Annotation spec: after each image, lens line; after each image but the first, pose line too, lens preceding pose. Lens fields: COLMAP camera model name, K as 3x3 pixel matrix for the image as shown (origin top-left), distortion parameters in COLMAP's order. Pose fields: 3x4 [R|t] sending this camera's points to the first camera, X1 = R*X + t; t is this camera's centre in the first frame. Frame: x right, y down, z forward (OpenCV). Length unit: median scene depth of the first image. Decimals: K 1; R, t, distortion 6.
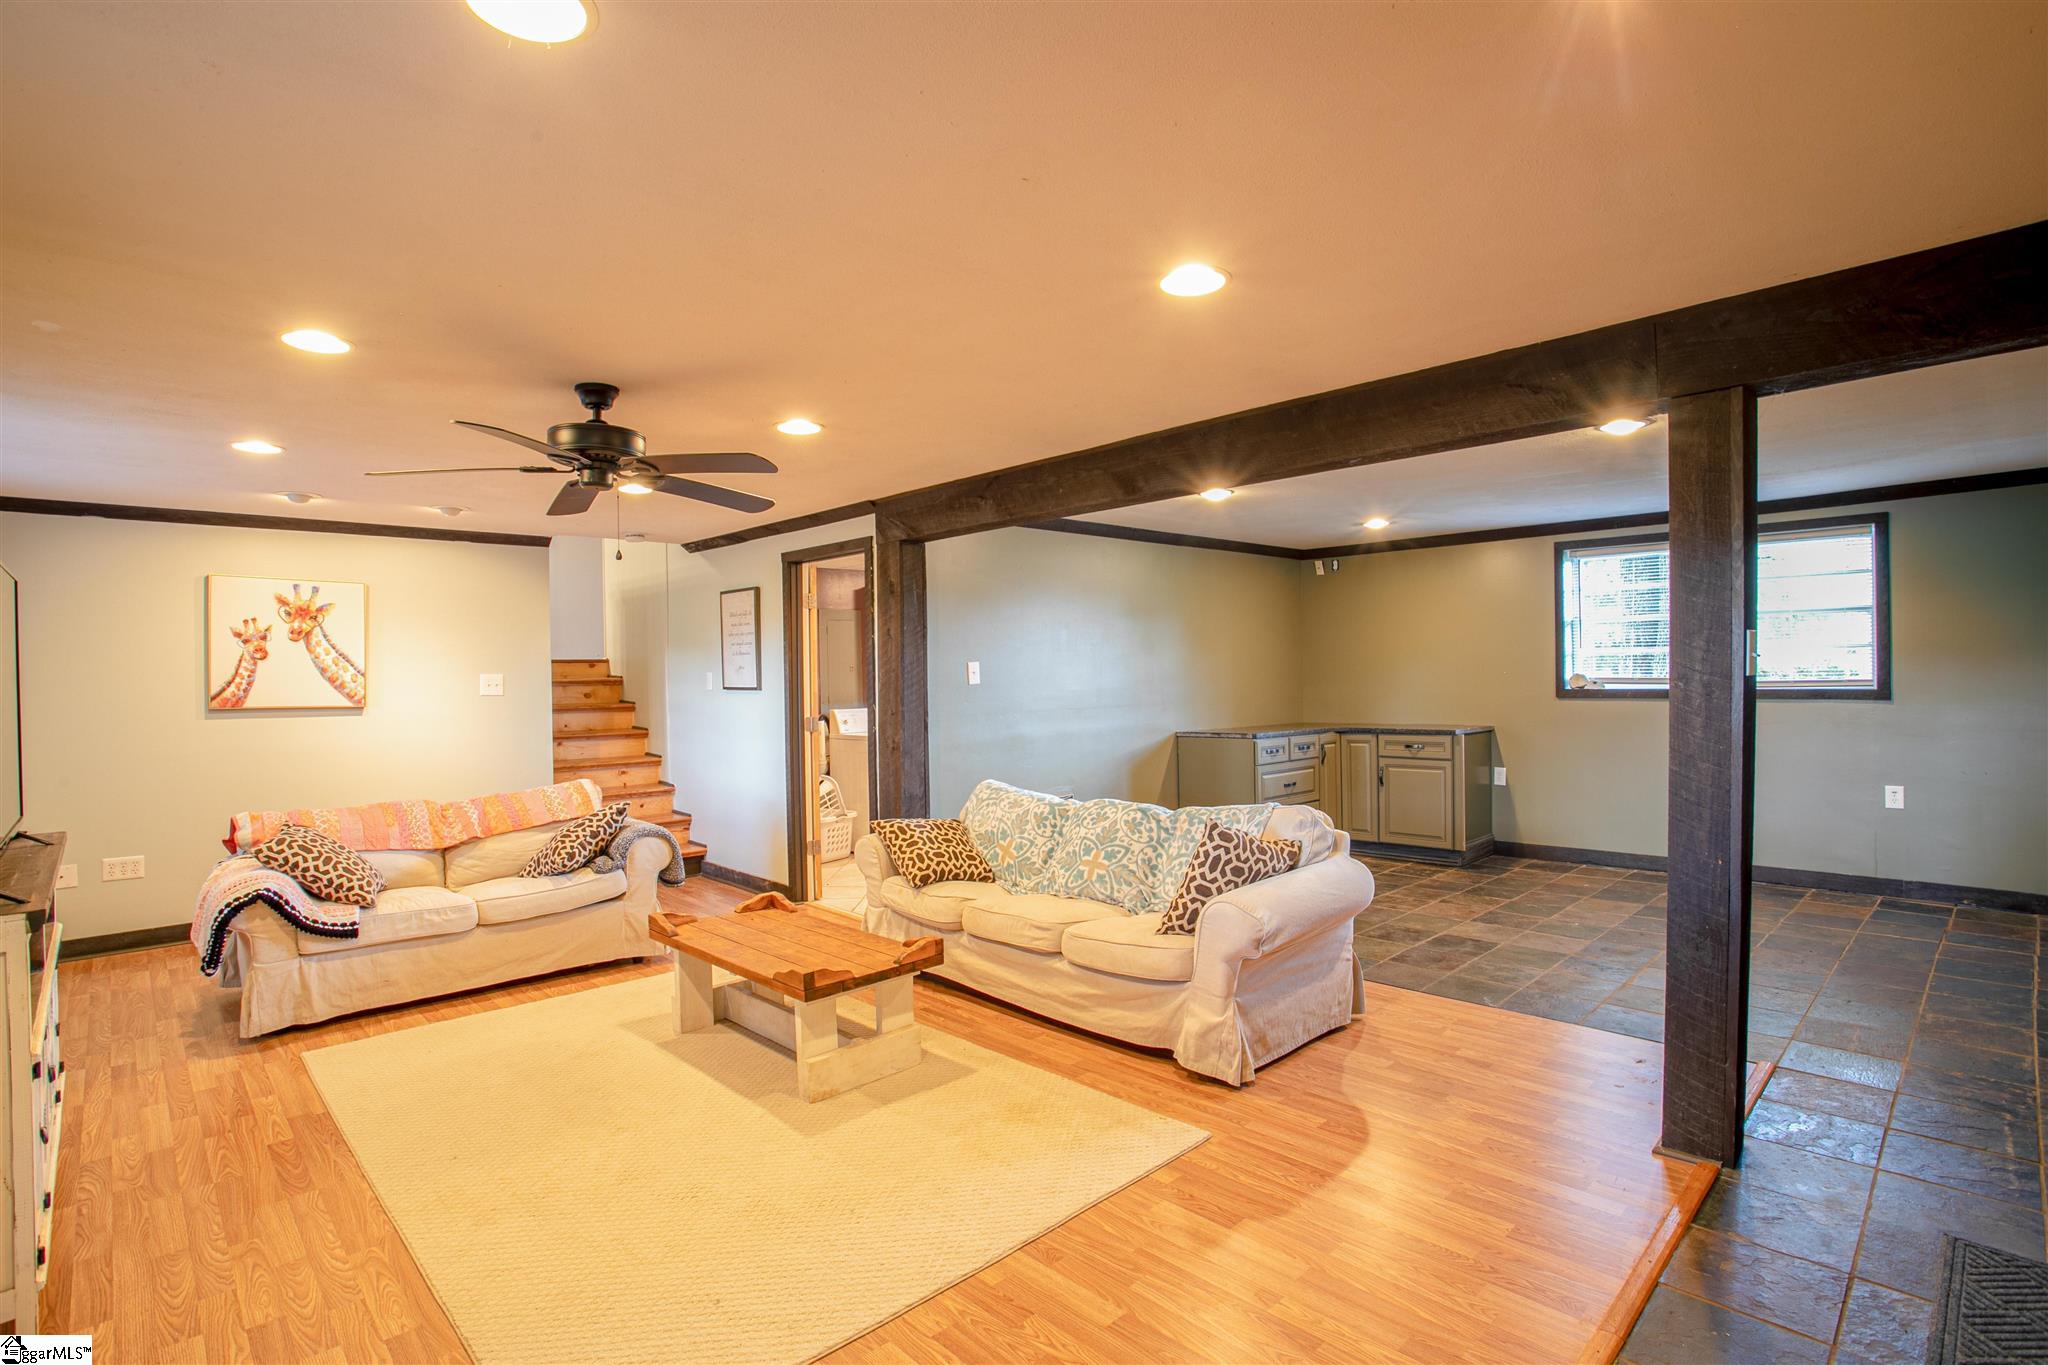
lens RADIAL K [[999.1, 0, 1030.2], [0, 999.1, 689.9], [0, 0, 1]] dist [-0.076428, 0.038199]
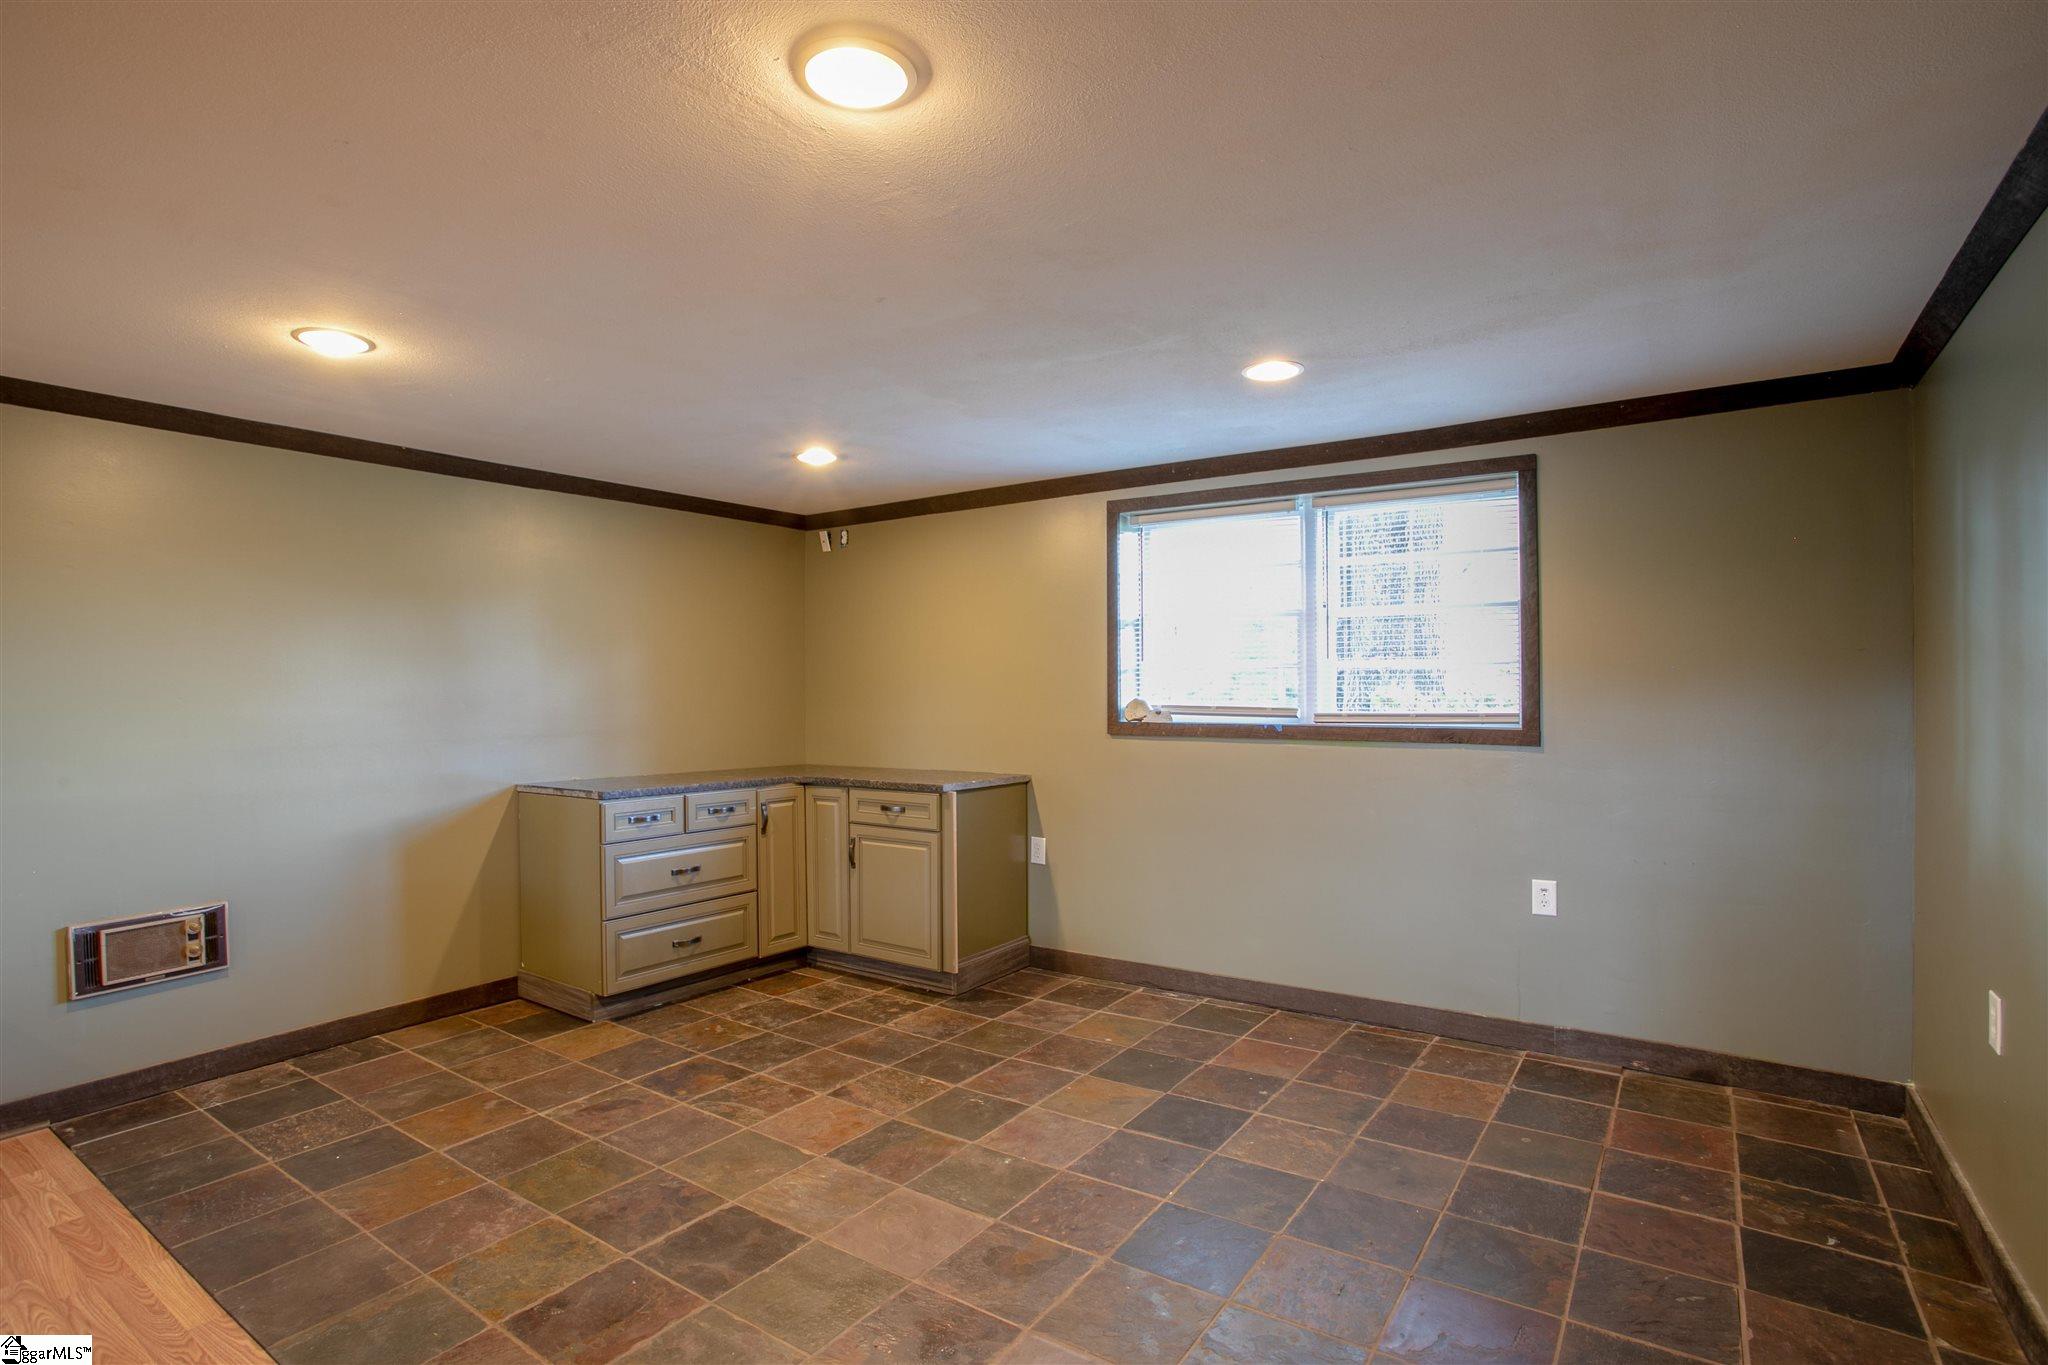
lens RADIAL K [[999.1, 0, 1030.2], [0, 999.1, 689.9], [0, 0, 1]] dist [-0.076428, 0.038199]
pose [[0.978730, 0.014538, 0.204635, 0.347256], [-0.010468, 0.999726, -0.020956, -0.007615], [-0.204883, 0.018368, 0.978614, 0.348922]]
